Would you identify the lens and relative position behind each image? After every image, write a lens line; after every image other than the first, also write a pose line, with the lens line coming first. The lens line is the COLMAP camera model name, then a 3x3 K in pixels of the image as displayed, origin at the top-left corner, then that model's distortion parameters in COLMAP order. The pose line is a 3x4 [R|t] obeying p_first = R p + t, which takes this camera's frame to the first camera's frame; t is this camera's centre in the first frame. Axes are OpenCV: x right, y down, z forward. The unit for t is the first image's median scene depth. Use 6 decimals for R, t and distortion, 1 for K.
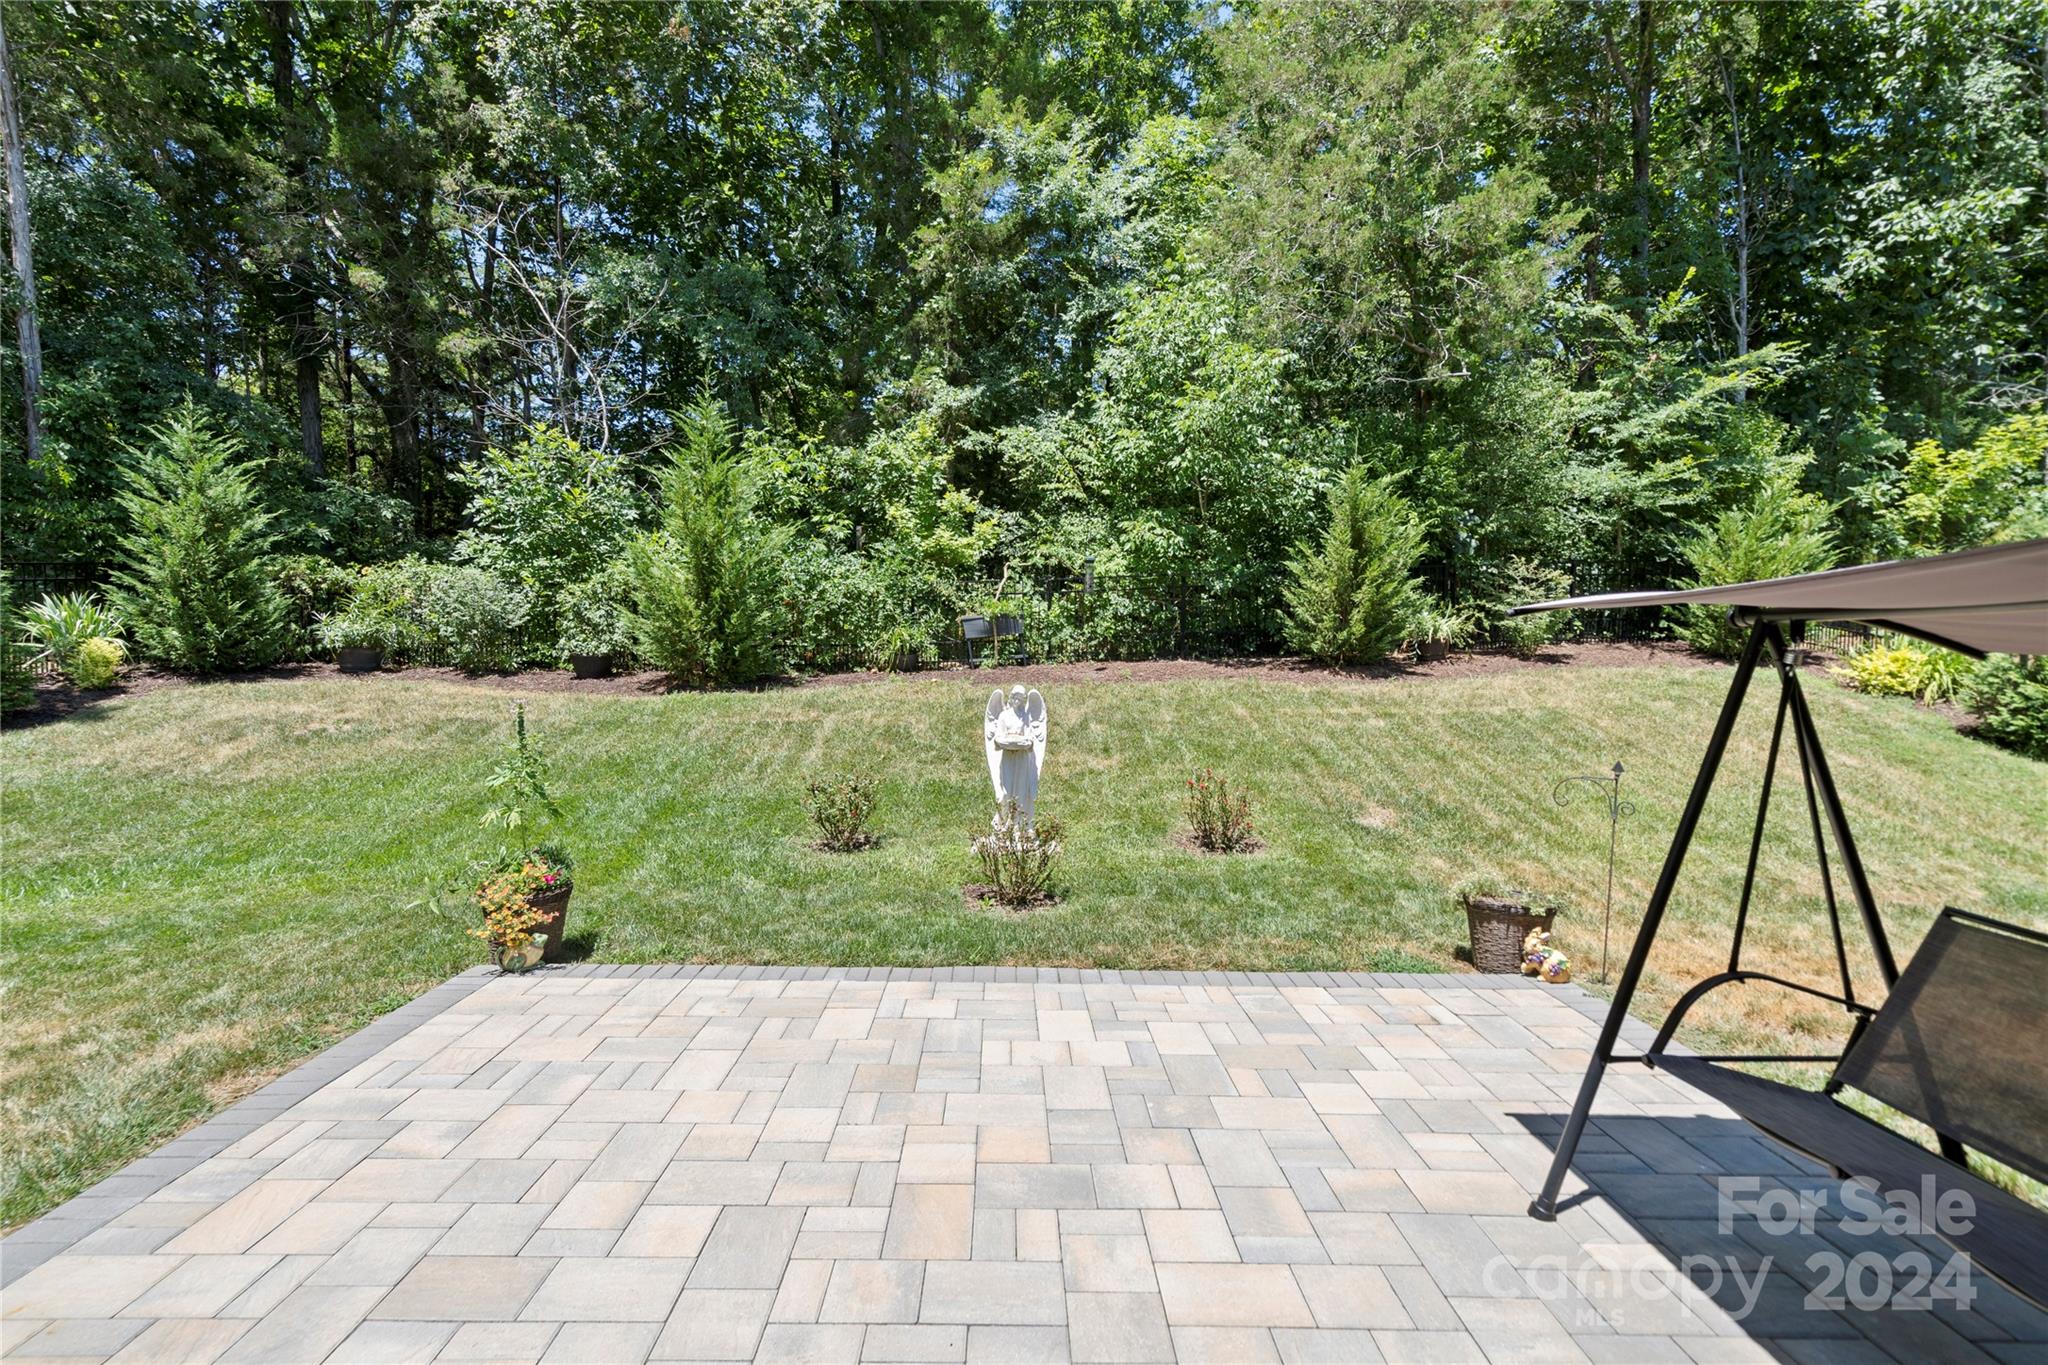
lens RADIAL K [[942.4, 0, 1016.7], [0, 942.4, 674.3], [0, 0, 1]] dist [-0.000613, -0.000063]
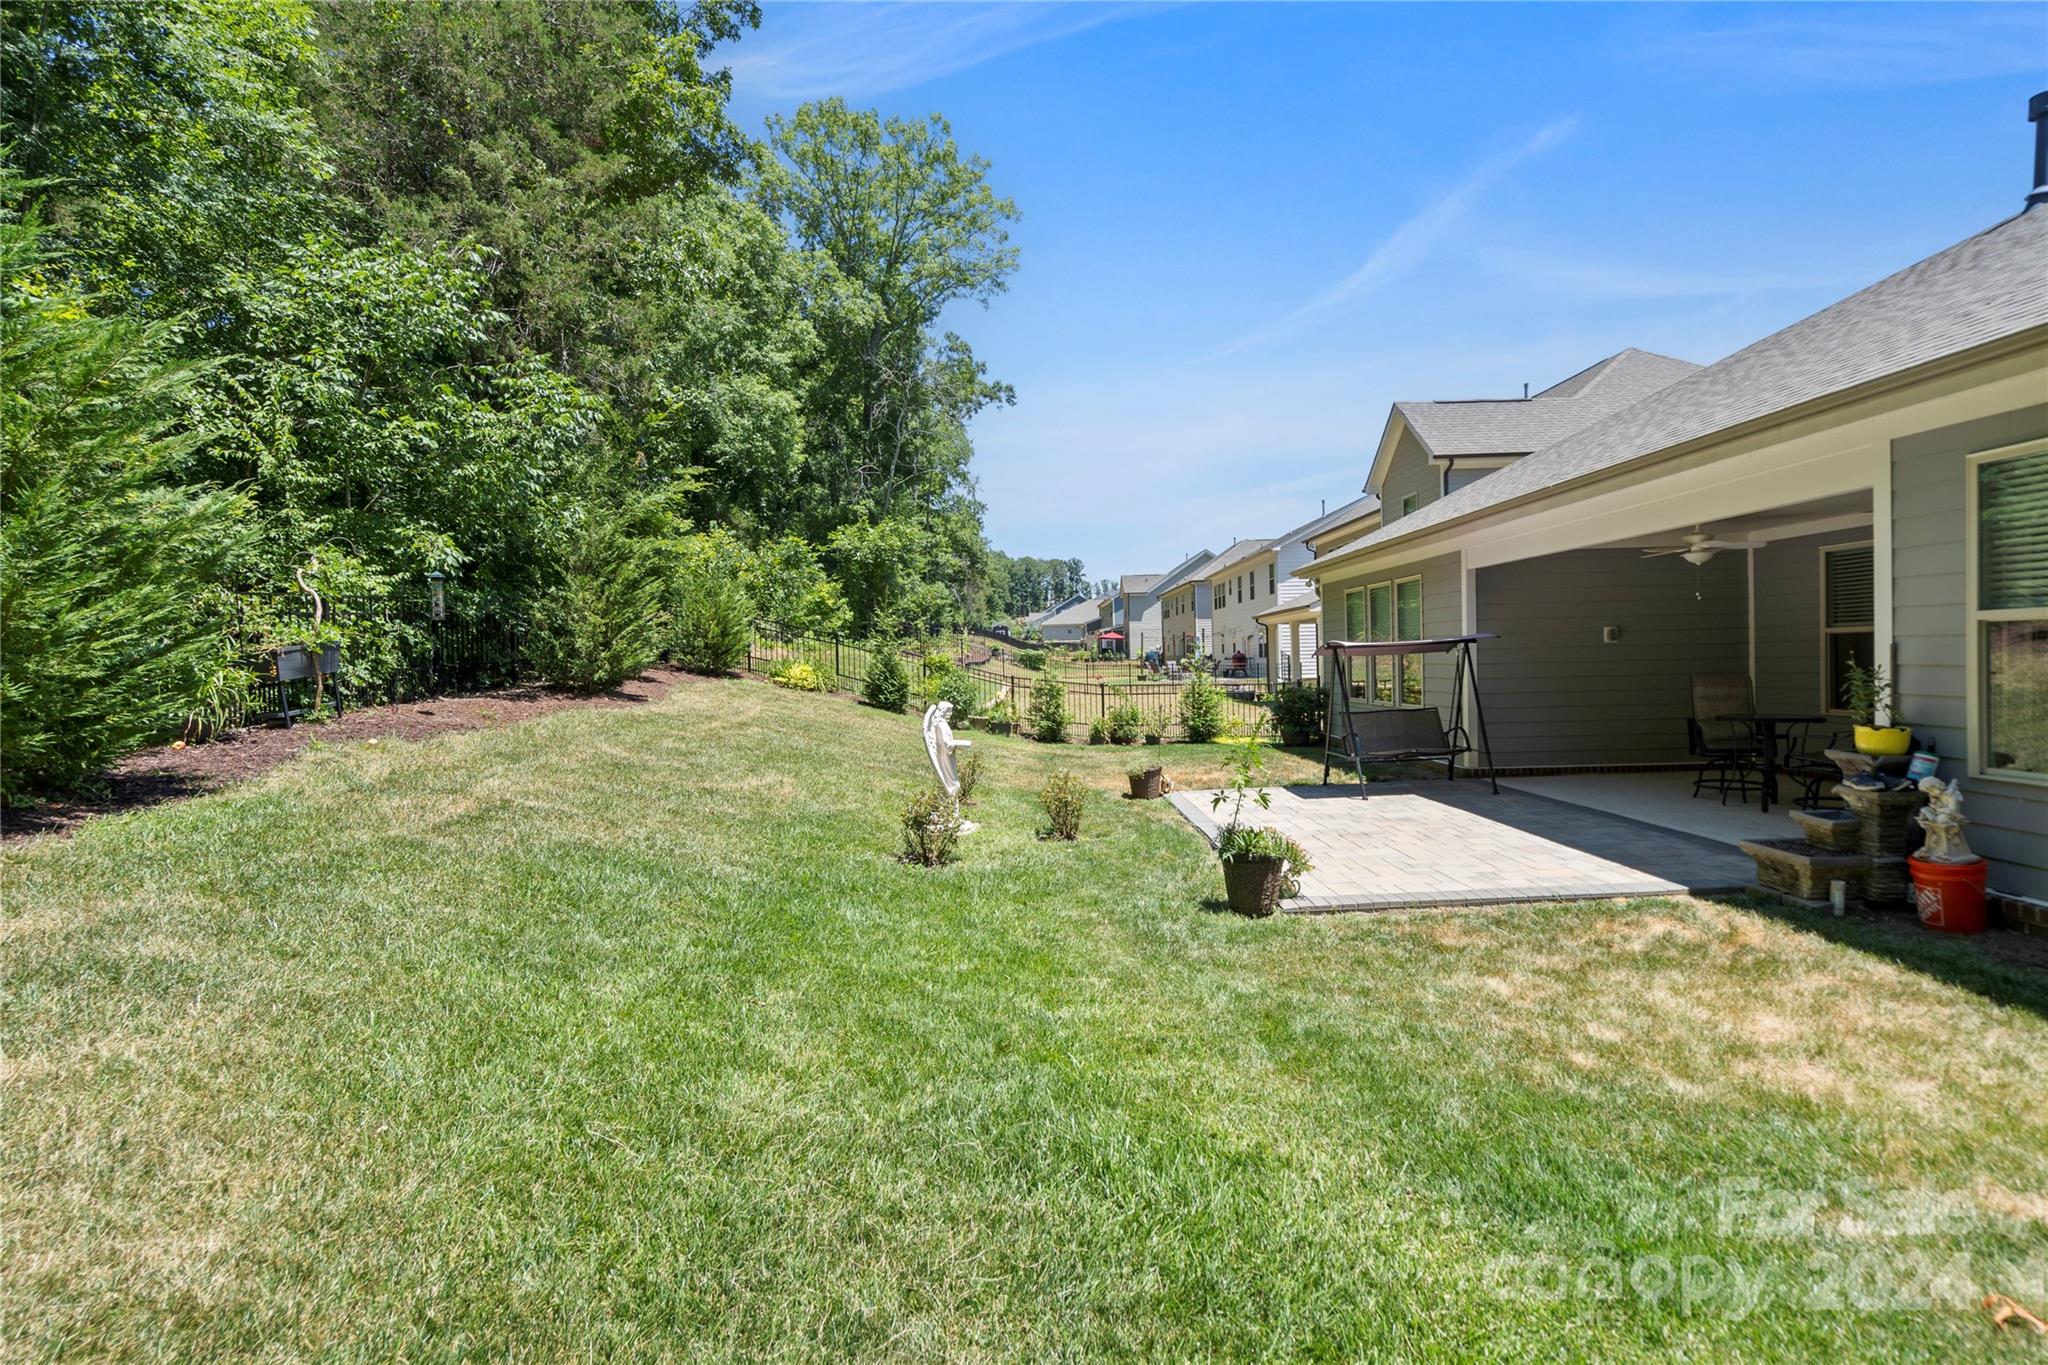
lens RADIAL K [[955.8, 0, 1033.0], [0, 955.8, 667.5], [0, 0, 1]] dist [0.000575, 0.000069]
pose [[-0.042190, -0.025024, 0.998796, -0.747202], [0.053272, 0.998208, 0.027260, -0.039751], [-0.997688, 0.054358, -0.040781, 0.534240]]
